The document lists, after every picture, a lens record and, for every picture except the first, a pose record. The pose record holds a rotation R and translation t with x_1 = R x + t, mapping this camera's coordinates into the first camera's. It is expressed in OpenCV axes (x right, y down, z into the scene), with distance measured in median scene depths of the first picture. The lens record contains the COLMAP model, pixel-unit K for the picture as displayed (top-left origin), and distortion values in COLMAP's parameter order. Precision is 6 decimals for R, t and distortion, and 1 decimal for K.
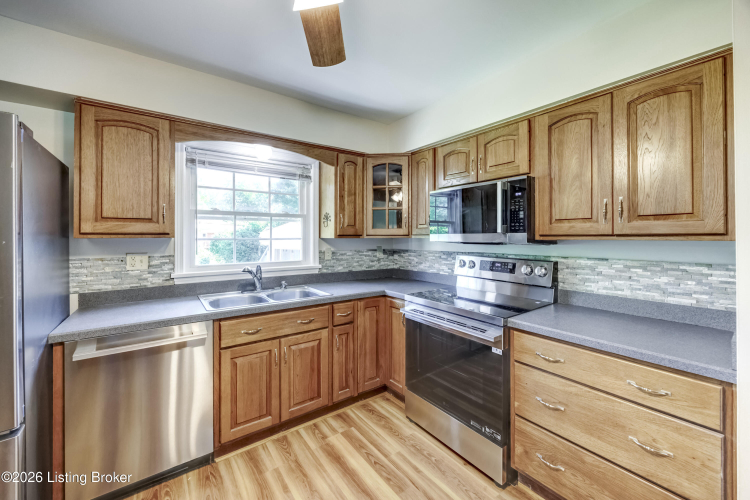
lens RADIAL K [[294.2, 0, 367.4], [0, 294.2, 235.6], [0, 0, 1]] dist [-0.001469, -0.000048]
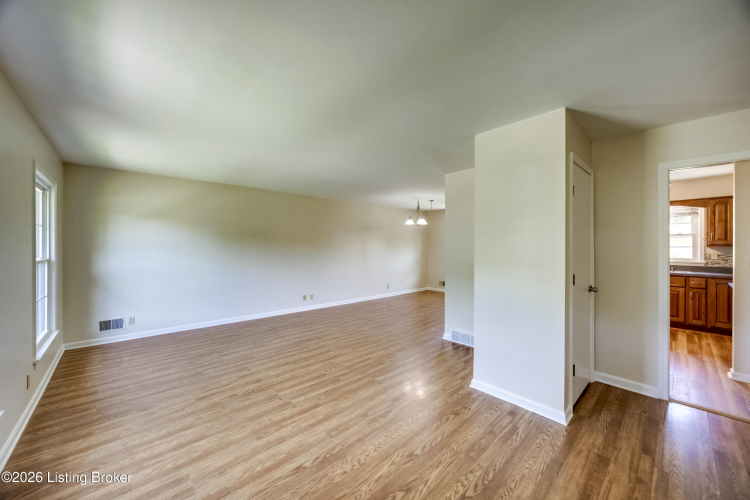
lens RADIAL K [[282.7, 0, 377.5], [0, 282.7, 247.5], [0, 0, 1]] dist [-0.001331, -0.000052]
pose [[0.128734, 0.003640, -0.991672, 1.458108], [0.004712, 0.999980, 0.004282, -0.001968], [0.991668, -0.005224, 0.128714, -1.348615]]
